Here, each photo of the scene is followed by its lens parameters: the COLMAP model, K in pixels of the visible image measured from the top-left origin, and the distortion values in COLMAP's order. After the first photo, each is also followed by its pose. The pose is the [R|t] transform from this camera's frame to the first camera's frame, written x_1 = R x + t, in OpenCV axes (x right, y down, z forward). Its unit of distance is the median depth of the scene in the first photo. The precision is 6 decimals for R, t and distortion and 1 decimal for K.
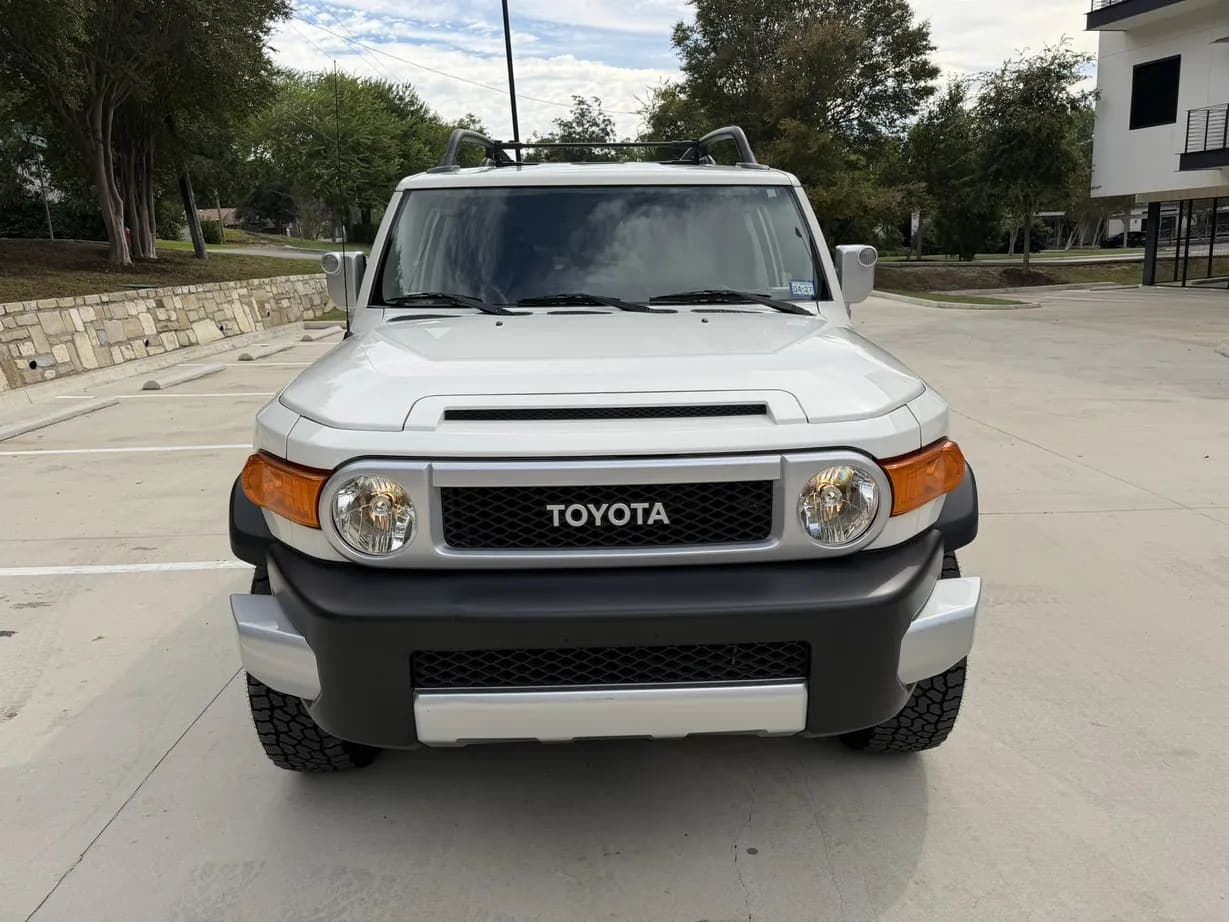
lens RADIAL K [[875.6, 0, 617.3], [0, 875.6, 461.9], [0, 0, 1]] dist [0.027462, -0.021806]
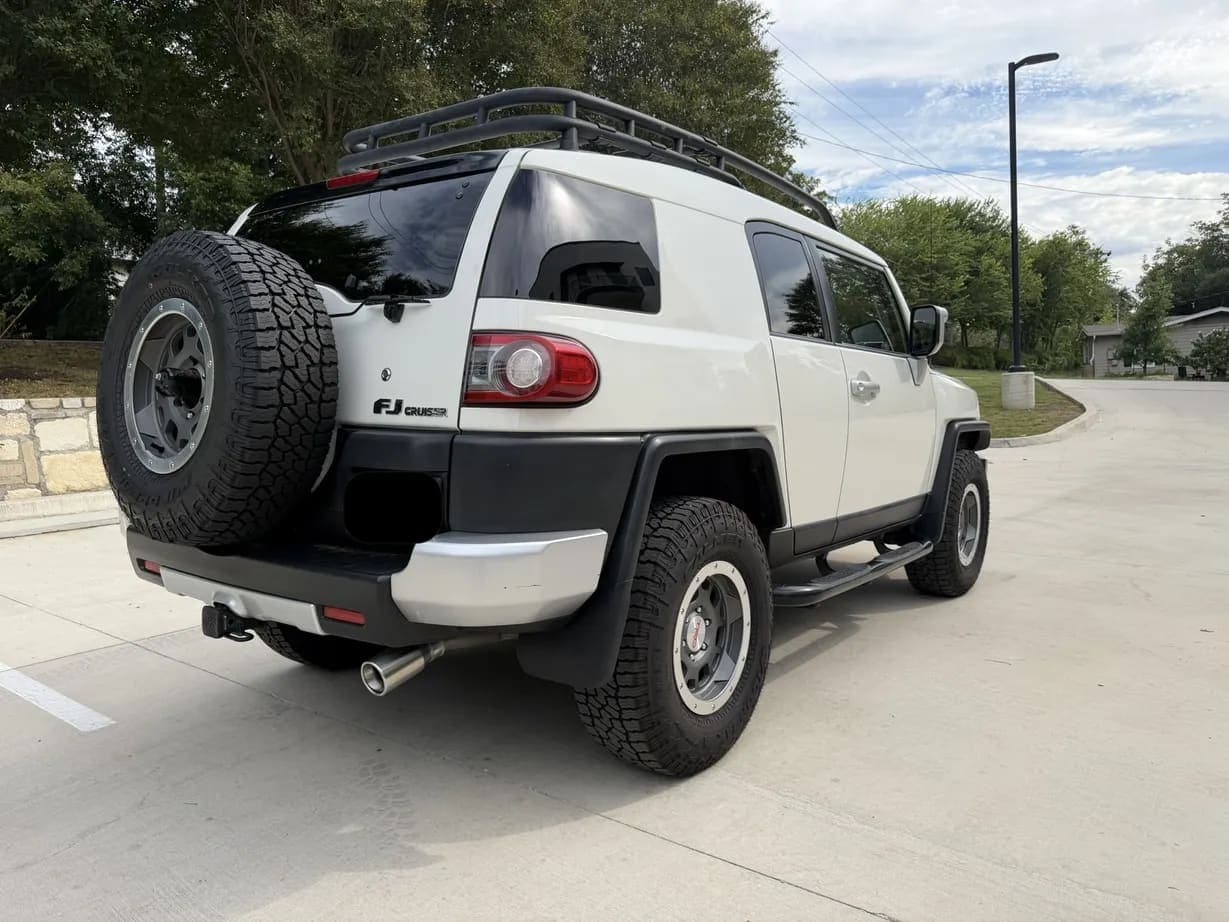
lens RADIAL K [[876.4, 0, 614.5], [0, 876.4, 461.0], [0, 0, 1]] dist [0.025000, -0.021219]
pose [[0.783302, 0.072480, -0.617402, 1.135152], [-0.157087, 0.984025, -0.083777, -0.183228], [0.601466, 0.162609, 0.782174, 1.275470]]
